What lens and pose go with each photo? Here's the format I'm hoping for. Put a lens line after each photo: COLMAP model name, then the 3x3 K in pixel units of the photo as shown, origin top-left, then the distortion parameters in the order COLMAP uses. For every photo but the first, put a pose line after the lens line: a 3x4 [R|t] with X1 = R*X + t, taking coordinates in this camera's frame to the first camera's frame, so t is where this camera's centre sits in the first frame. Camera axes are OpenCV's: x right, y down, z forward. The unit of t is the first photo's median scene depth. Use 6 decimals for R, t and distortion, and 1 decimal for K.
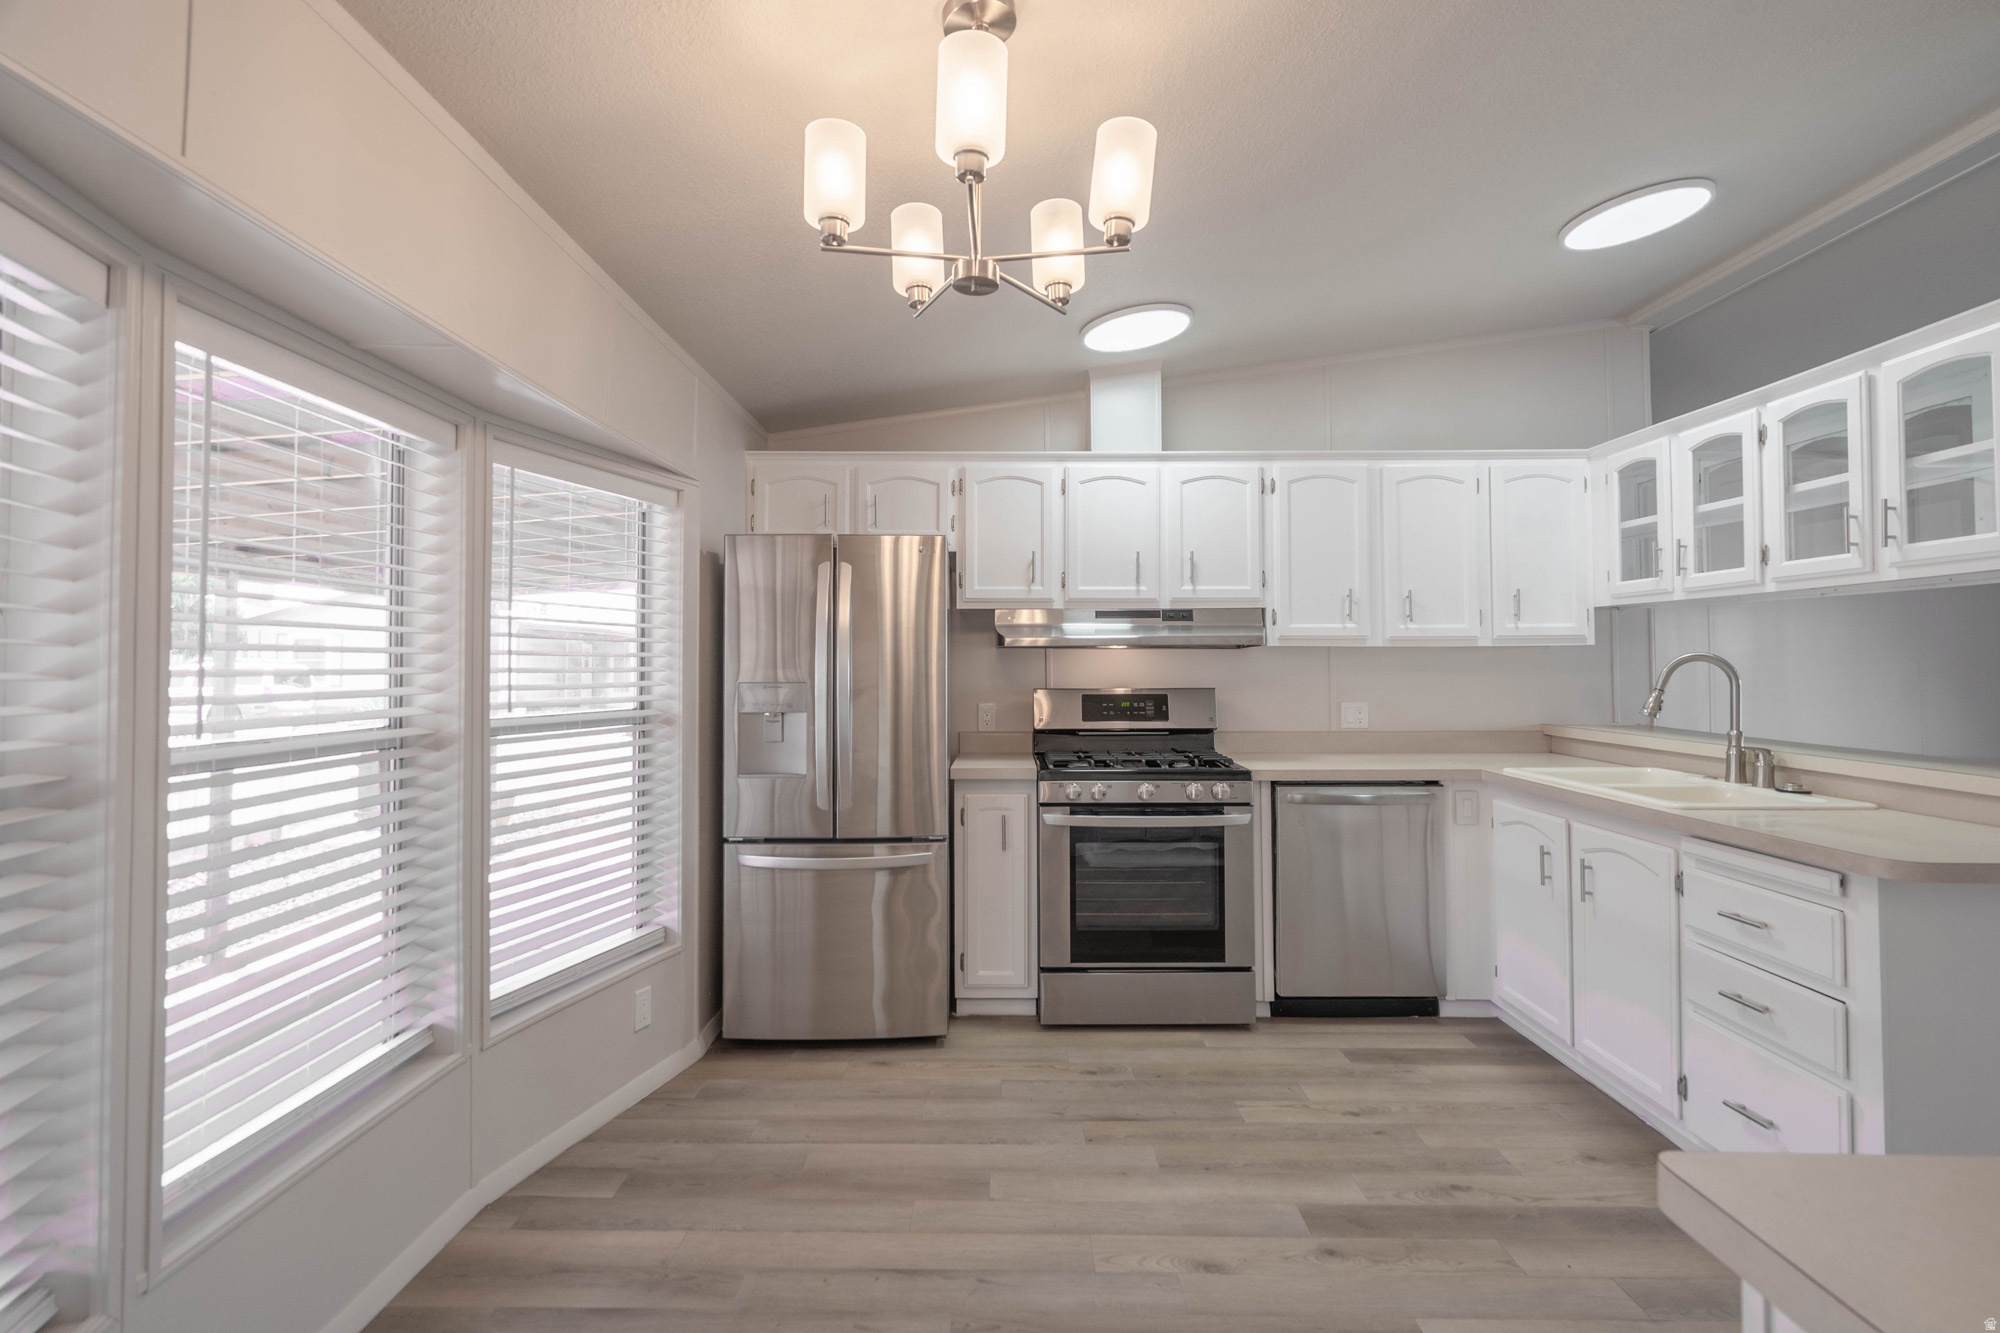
lens RADIAL K [[916.5, 0, 997.8], [0, 916.5, 645.6], [0, 0, 1]] dist [-0.000122, 0.000167]
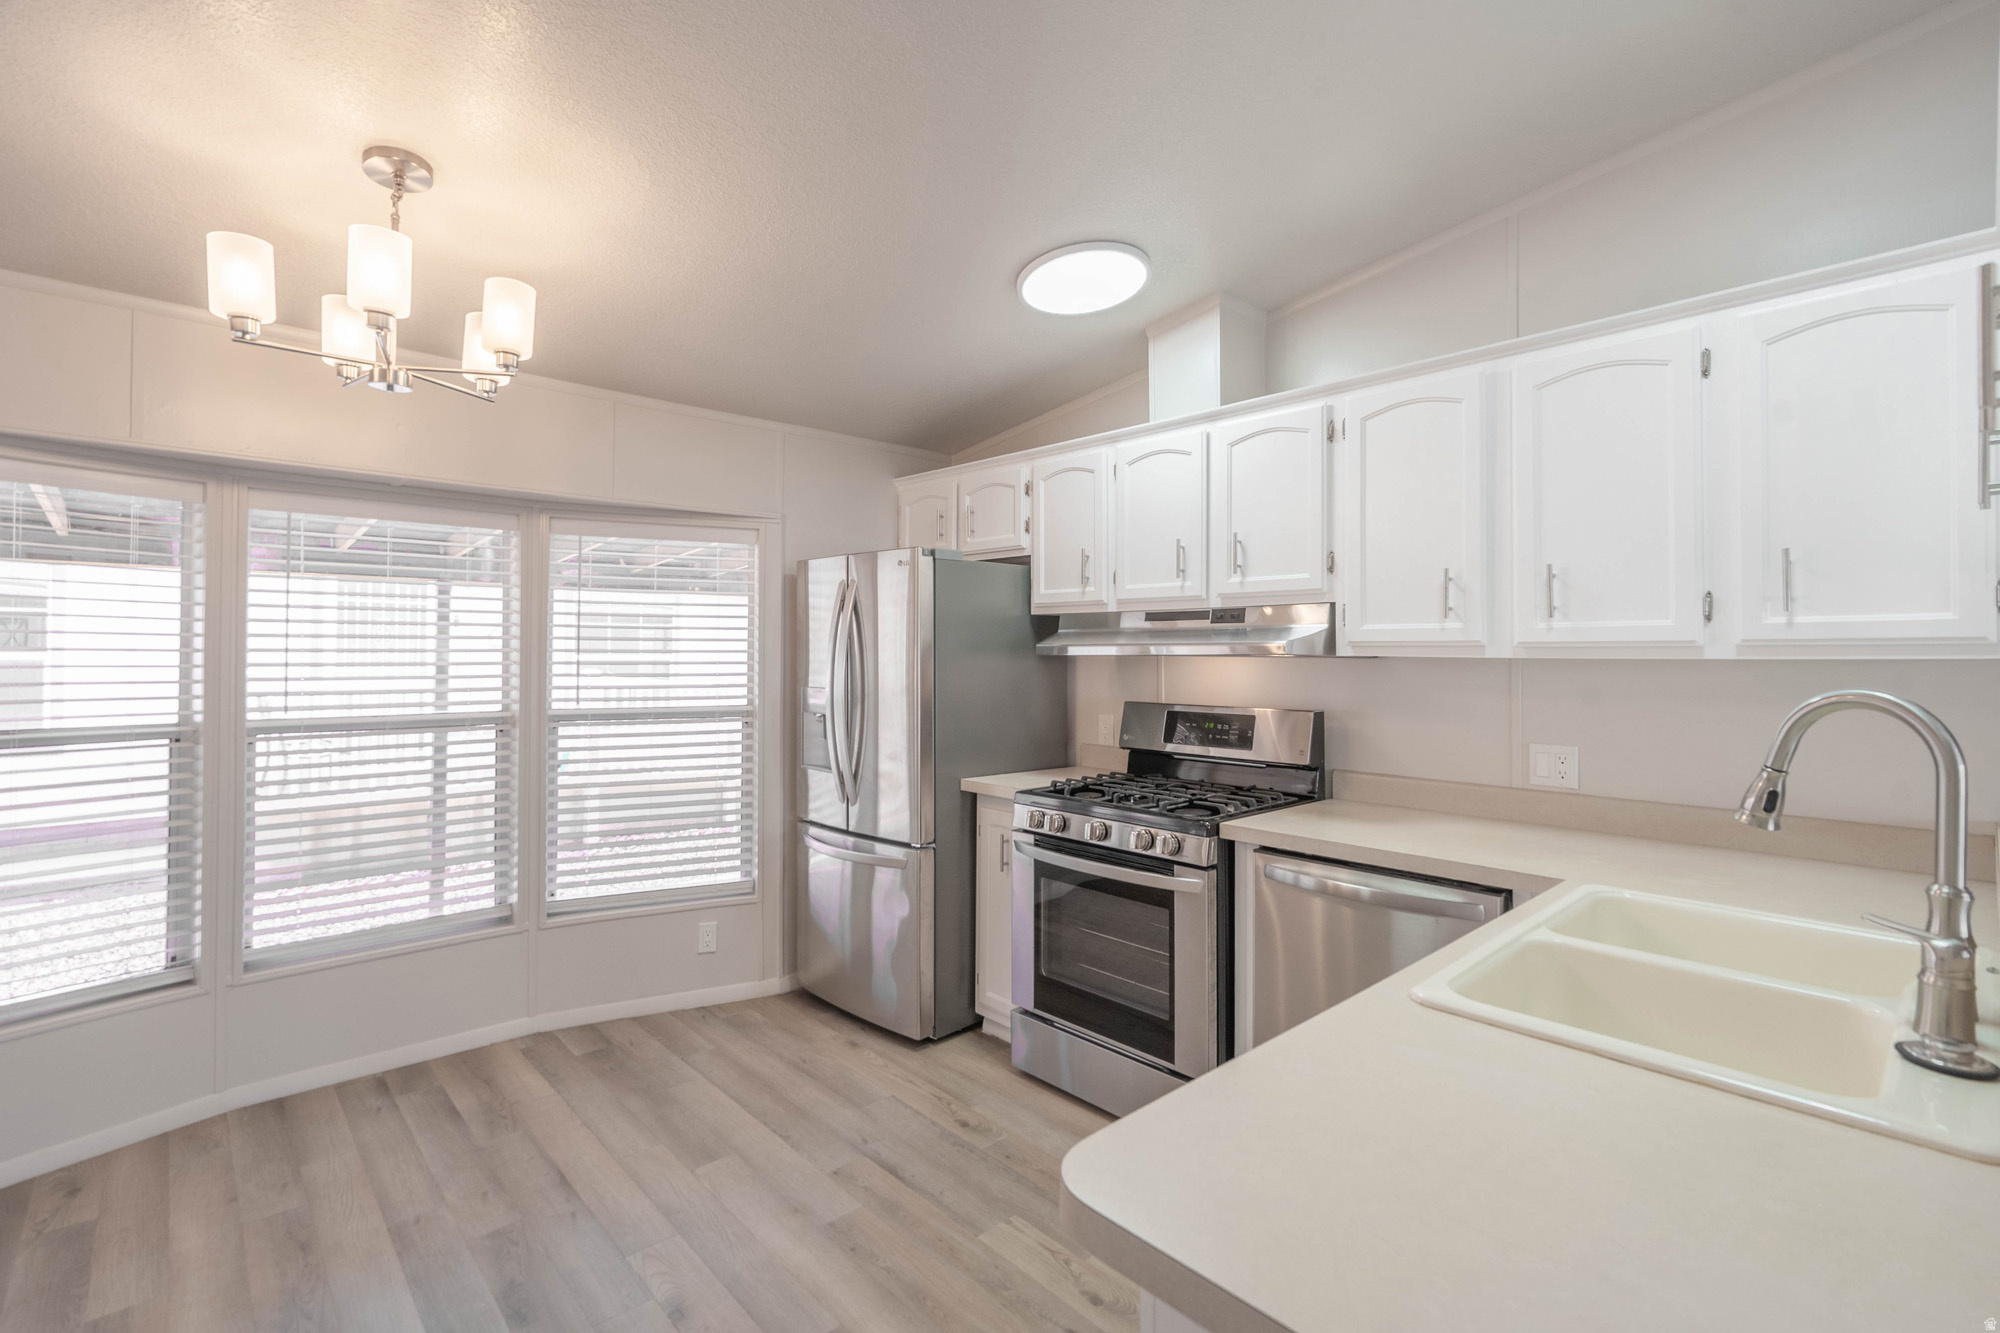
lens RADIAL K [[916.5, 0, 997.8], [0, 916.5, 645.6], [0, 0, 1]] dist [-0.000122, 0.000167]
pose [[0.681129, -0.000464, -0.732163, 0.755525], [0.012329, 0.999865, 0.010835, -0.021903], [0.732059, -0.016407, 0.681043, 0.385901]]
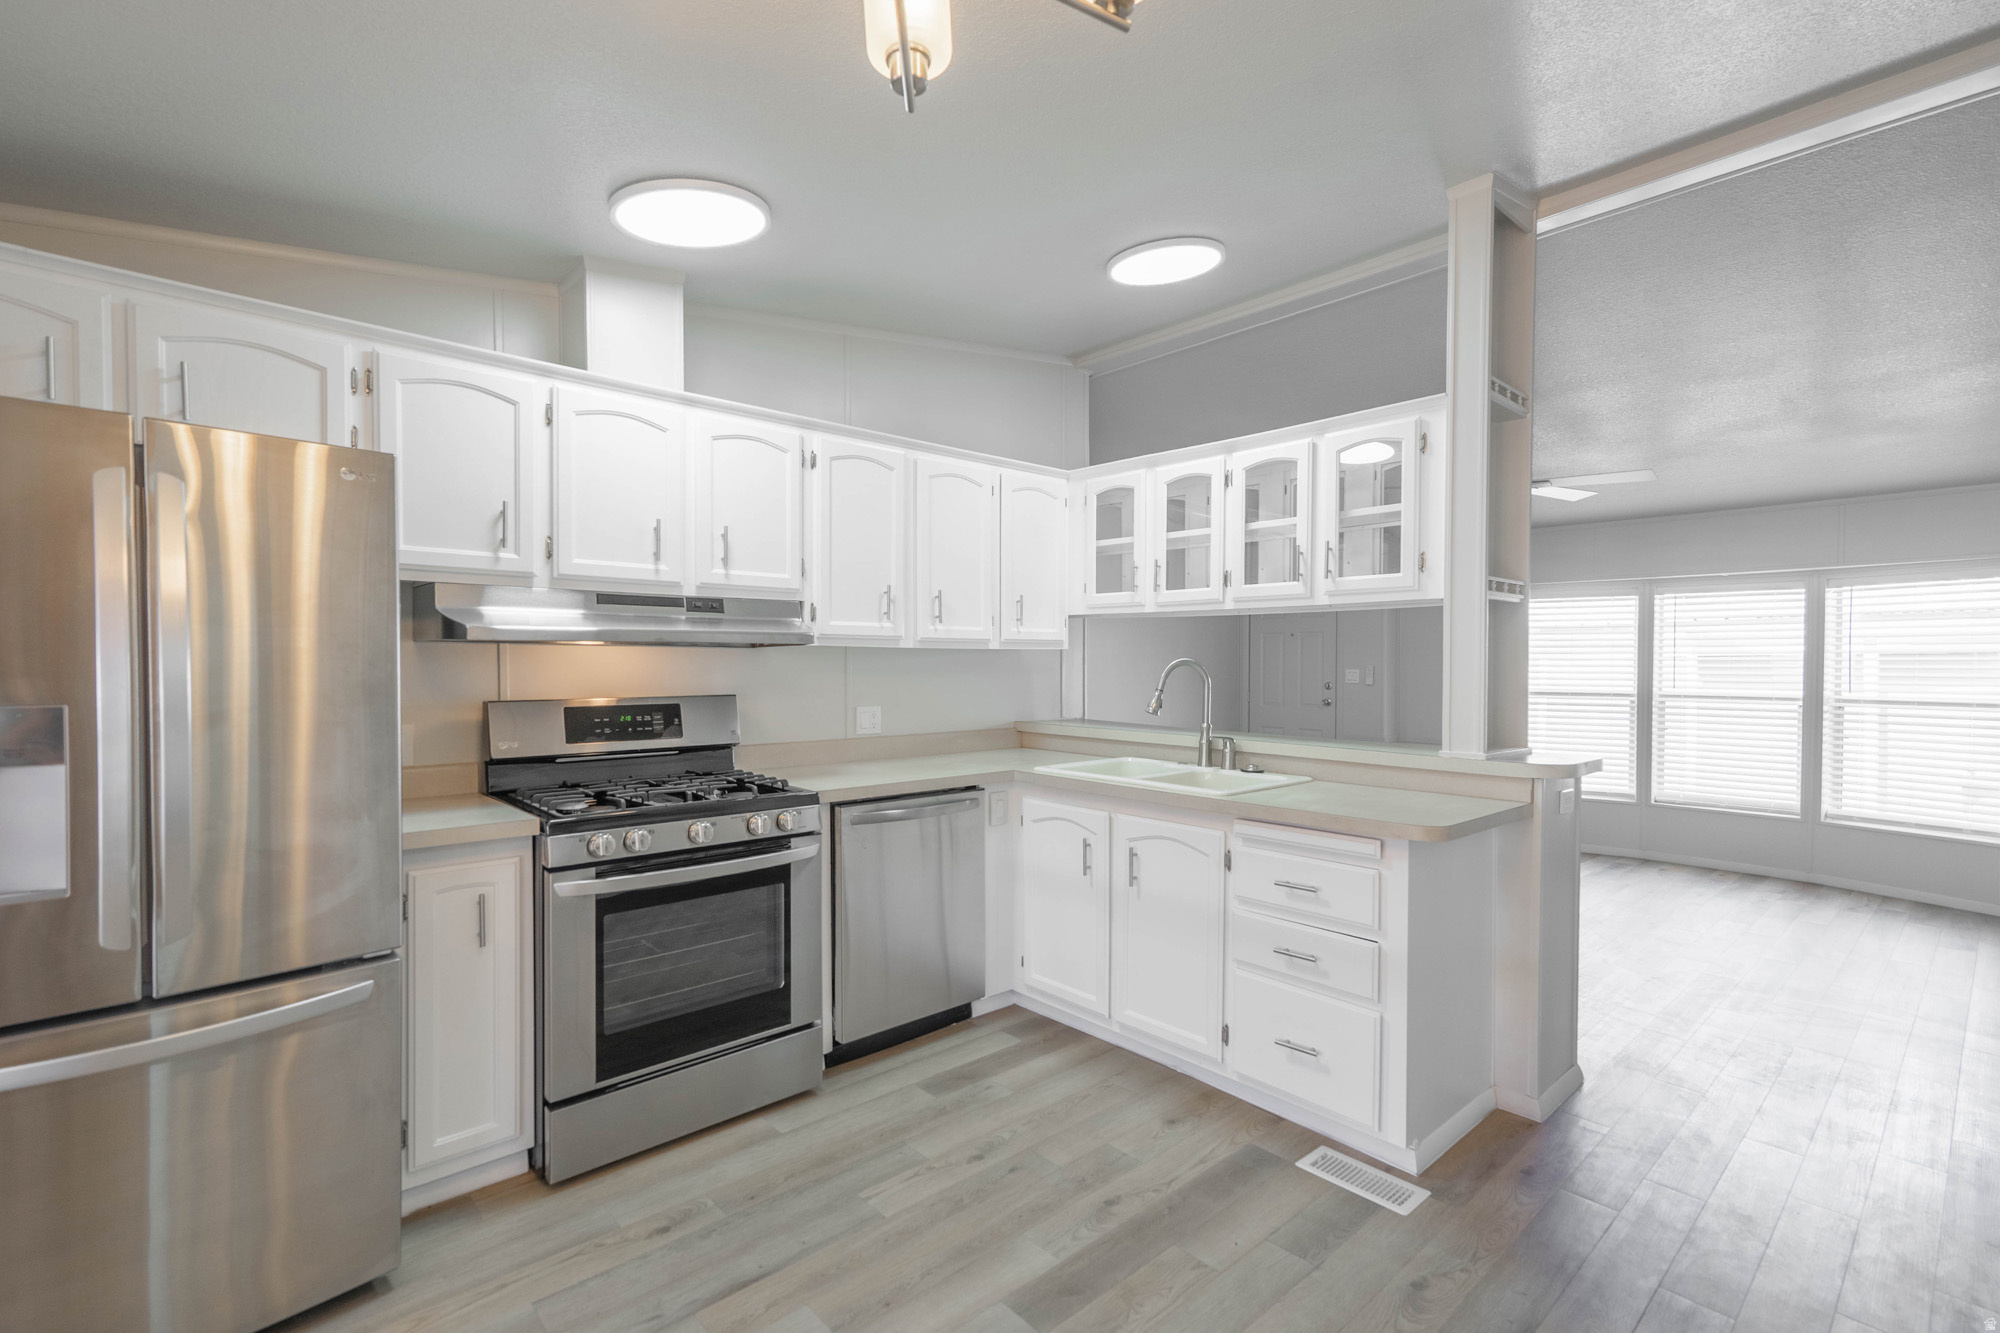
lens RADIAL K [[906.2, 0, 1019.7], [0, 906.2, 680.7], [0, 0, 1]] dist [0.013711, 0.000397]
pose [[0.728286, -0.010360, 0.685195, -0.174126], [-0.019547, 0.999165, 0.035883, -0.000995], [-0.684994, -0.039527, 0.727475, 0.281084]]
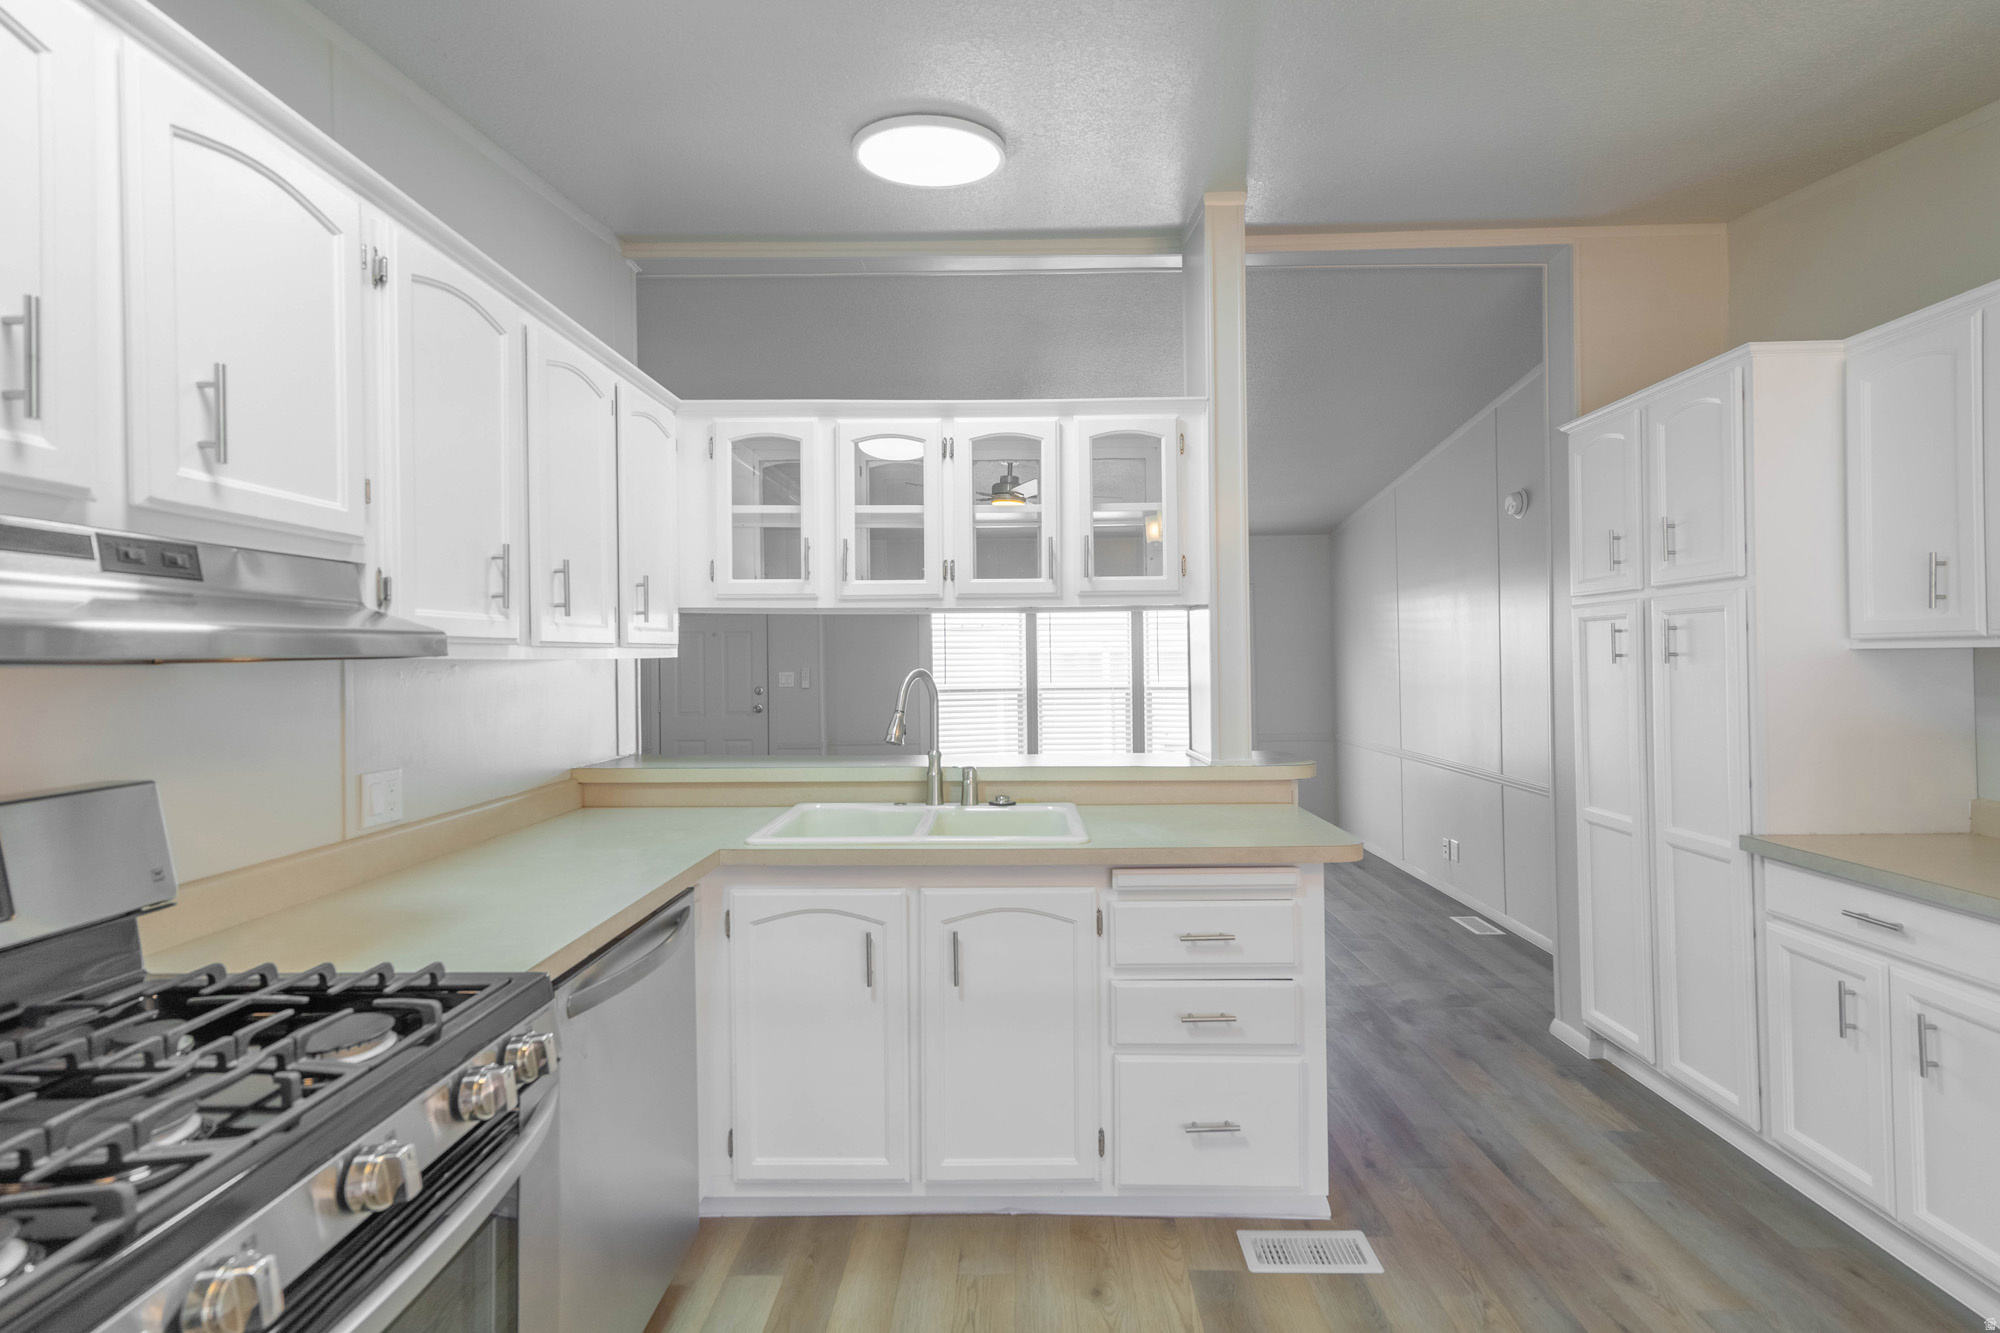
lens RADIAL K [[898.3, 0, 1012.5], [0, 898.3, 657.6], [0, 0, 1]] dist [0.010196, 0.000059]
pose [[-0.000344, 0.001086, 0.999999, -0.123962], [-0.012053, 0.999927, -0.001091, -0.003706], [-0.999927, -0.012053, -0.000330, 0.851611]]
